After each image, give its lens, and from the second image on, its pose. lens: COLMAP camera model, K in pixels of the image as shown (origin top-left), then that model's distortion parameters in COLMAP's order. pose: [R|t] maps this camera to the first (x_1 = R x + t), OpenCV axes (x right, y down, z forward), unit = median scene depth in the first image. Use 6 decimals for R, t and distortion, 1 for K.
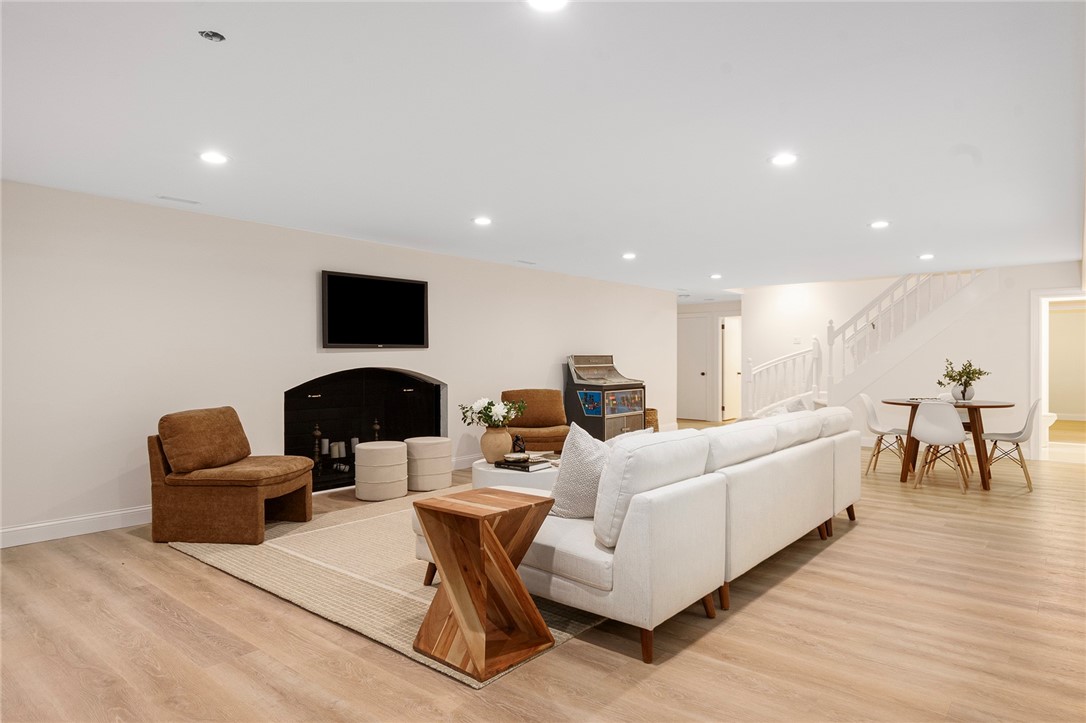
lens RADIAL K [[643.7, 0, 545.1], [0, 643.7, 361.9], [0, 0, 1]] dist [0.001700, 0.000063]
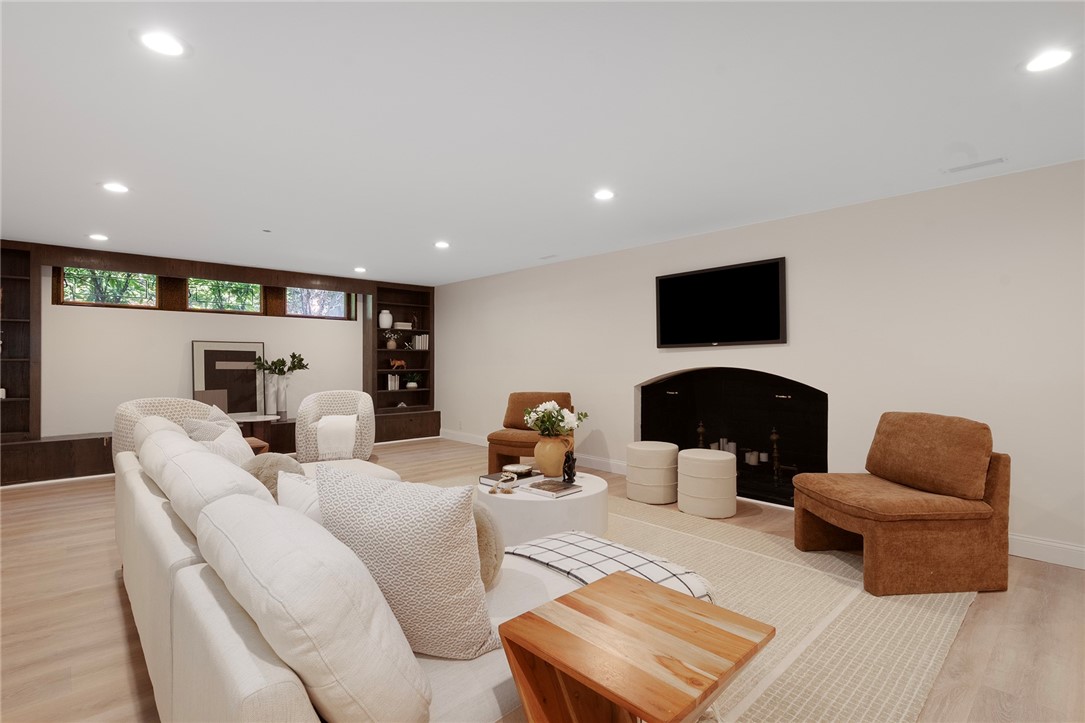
lens RADIAL K [[514.8, 0, 546.9], [0, 514.8, 359.8], [0, 0, 1]] dist [0.003244, -0.001309]
pose [[-0.100514, -0.001498, -0.994935, 0.524436], [-0.006588, 0.999978, -0.000840, 0.000120], [0.994914, 0.006470, -0.100522, 0.880502]]
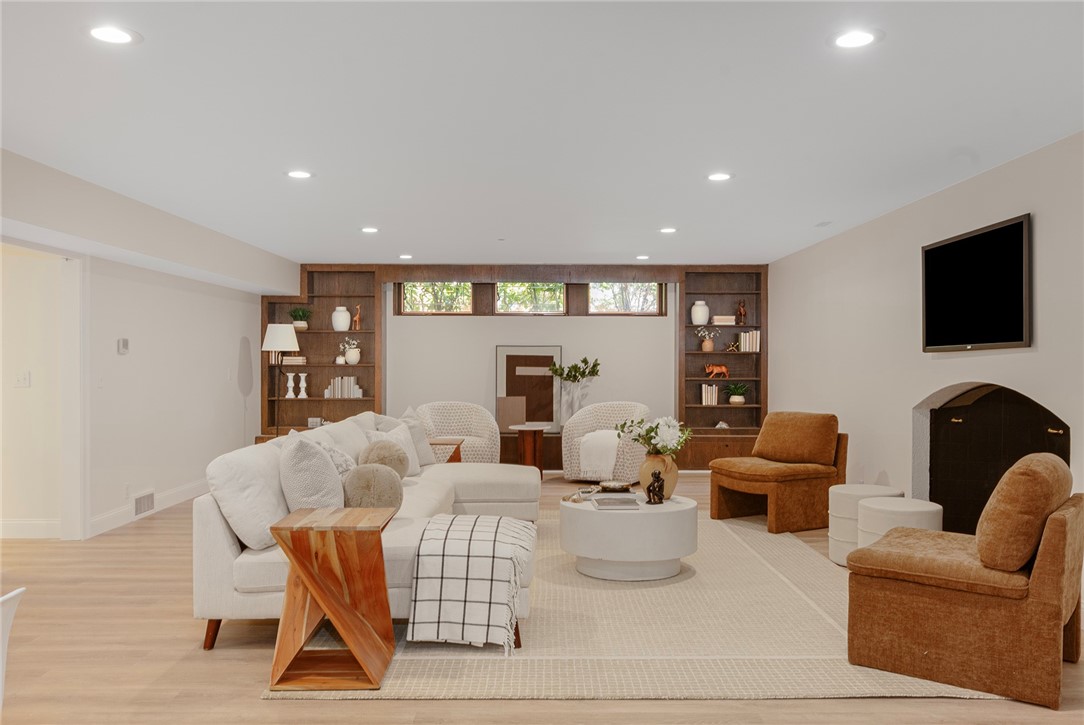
lens RADIAL K [[872.5, 0, 545.0], [0, 872.5, 366.0], [0, 0, 1]] dist [0.028509, -0.007696]
pose [[-0.753950, 0.003958, -0.656920, 0.622475], [-0.004837, 0.999921, 0.011576, -0.015247], [0.656914, 0.011906, -0.753872, 1.435677]]
